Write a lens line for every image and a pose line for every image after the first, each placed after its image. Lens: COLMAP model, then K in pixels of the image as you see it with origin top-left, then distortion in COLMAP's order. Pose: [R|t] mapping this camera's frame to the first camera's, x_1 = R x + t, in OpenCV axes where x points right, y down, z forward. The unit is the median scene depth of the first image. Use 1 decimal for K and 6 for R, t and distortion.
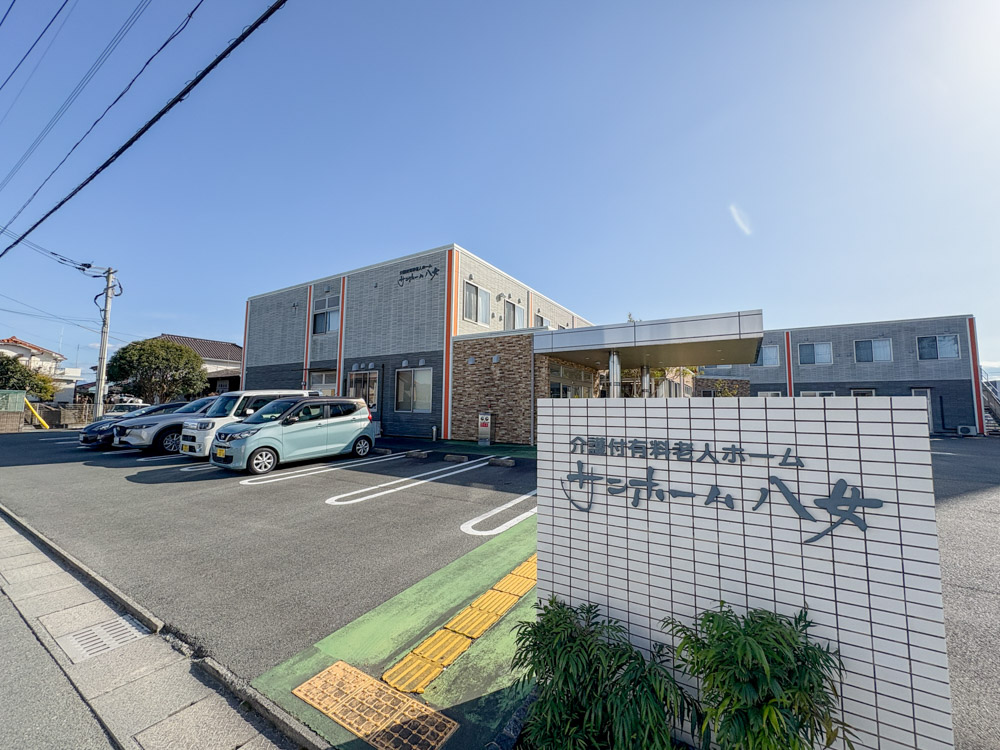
lens RADIAL K [[395.7, 0, 500.5], [0, 395.7, 377.9], [0, 0, 1]] dist [-0.000352, 0.000519]
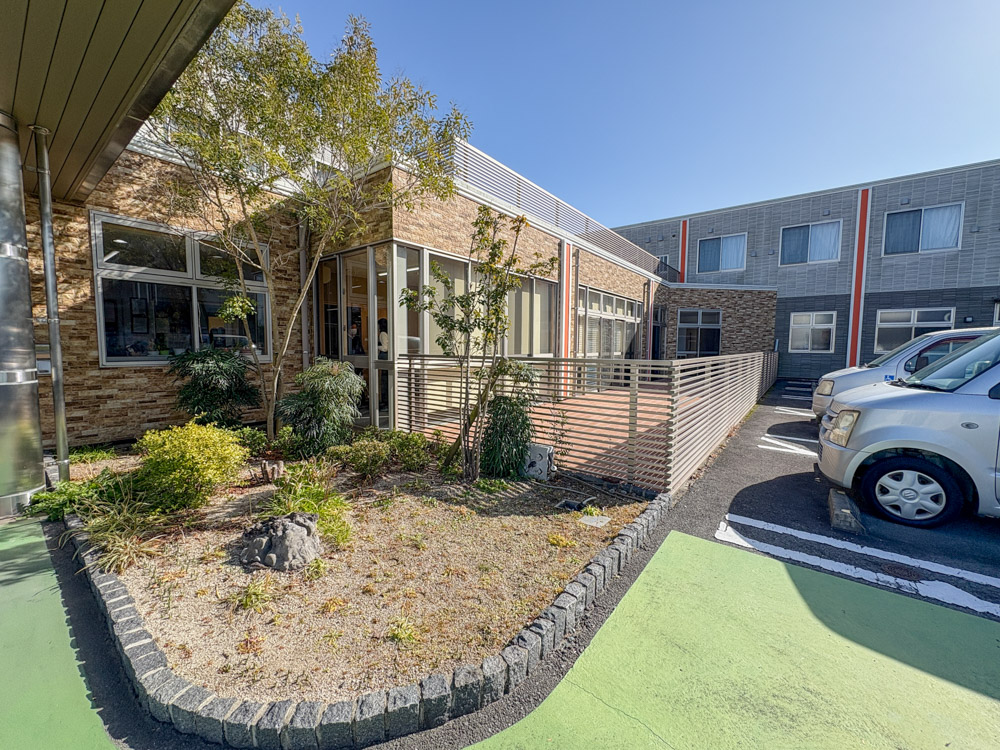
lens RADIAL K [[395.7, 0, 499.6], [0, 395.7, 372.5], [0, 0, 1]] dist [-0.000352, 0.000519]
pose [[0.994541, 0.003474, -0.104287, 0.494419], [0.011730, 0.989389, 0.144817, 0.052558], [0.103683, -0.145250, 0.983947, 0.660576]]
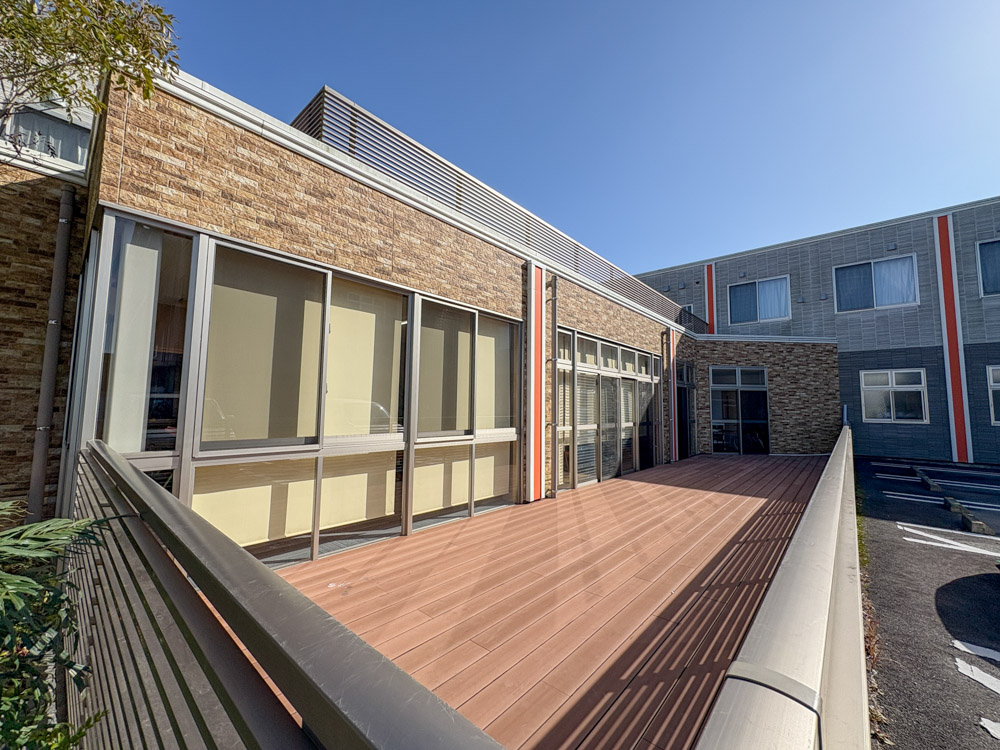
lens RADIAL K [[395.7, 0, 499.4], [0, 395.7, 374.2], [0, 0, 1]] dist [-0.000352, 0.000519]
pose [[0.985445, -0.013812, -0.169431, 0.547429], [0.012388, 0.999878, -0.009464, 0.060448], [0.169541, 0.007227, 0.985497, 0.827945]]
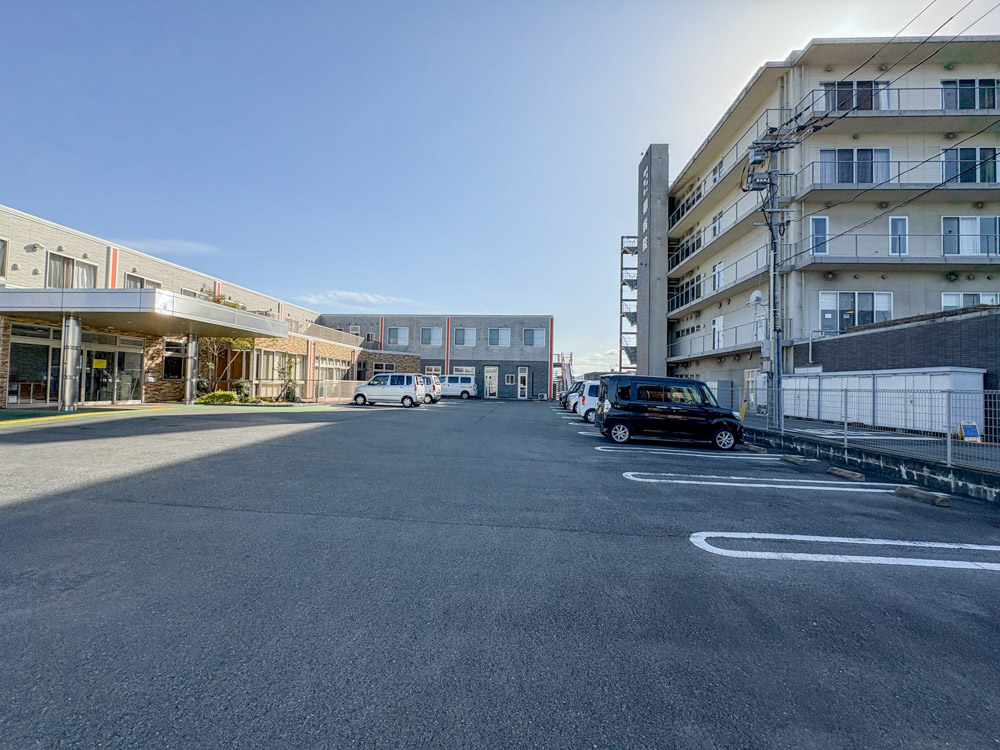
lens RADIAL K [[395.7, 0, 499.5], [0, 395.7, 374.4], [0, 0, 1]] dist [-0.000352, 0.000519]
pose [[0.894755, 0.020051, 0.446107, 0.502712], [-0.045828, 0.997840, 0.047067, -0.008335], [-0.444200, -0.062558, 0.893741, -0.259351]]
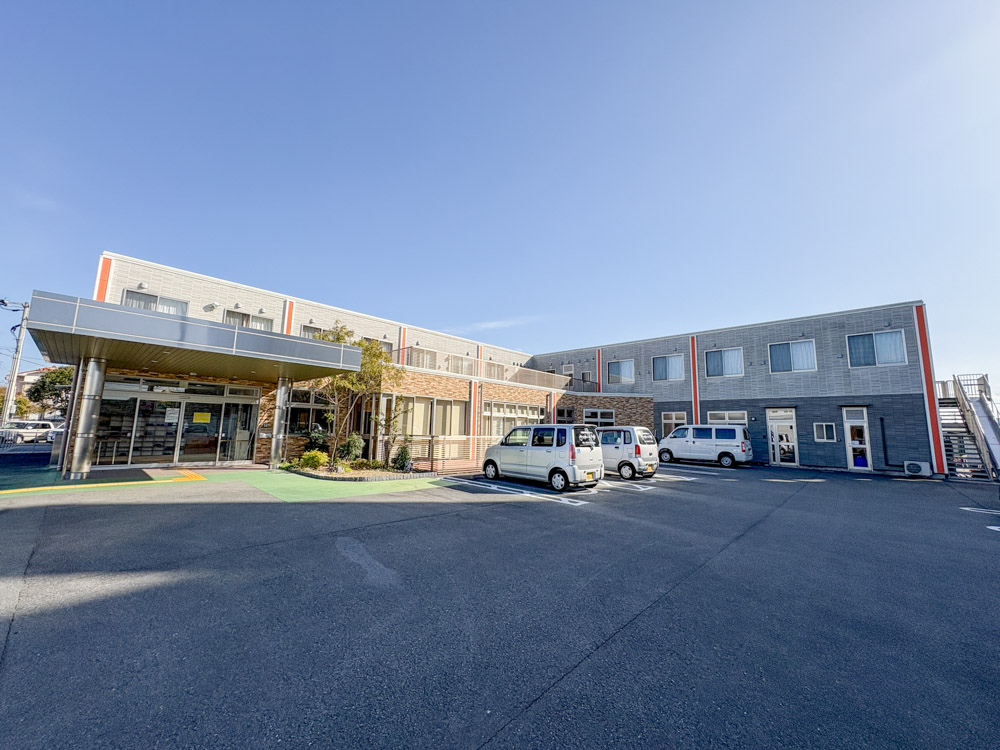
lens RADIAL K [[395.7, 0, 500.2], [0, 395.7, 374.8], [0, 0, 1]] dist [-0.000352, 0.000519]
pose [[0.978927, -0.017980, -0.203419, 0.779199], [0.004865, 0.997887, -0.064792, 0.016627], [0.204154, 0.062437, 0.976946, 0.224350]]
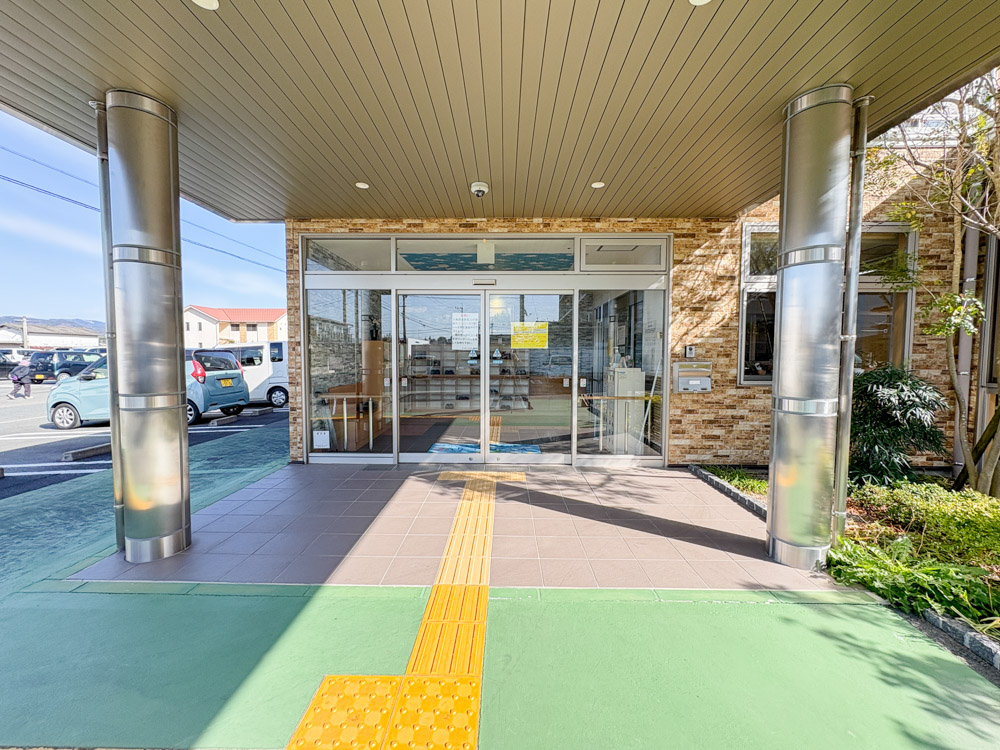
lens RADIAL K [[395.7, 0, 504.2], [0, 395.7, 374.8], [0, 0, 1]] dist [-0.000352, 0.000519]
pose [[0.517375, 0.034279, -0.855072, 0.348949], [0.069055, 0.994267, 0.081642, 0.046540], [0.852968, -0.101287, 0.512042, 0.639447]]
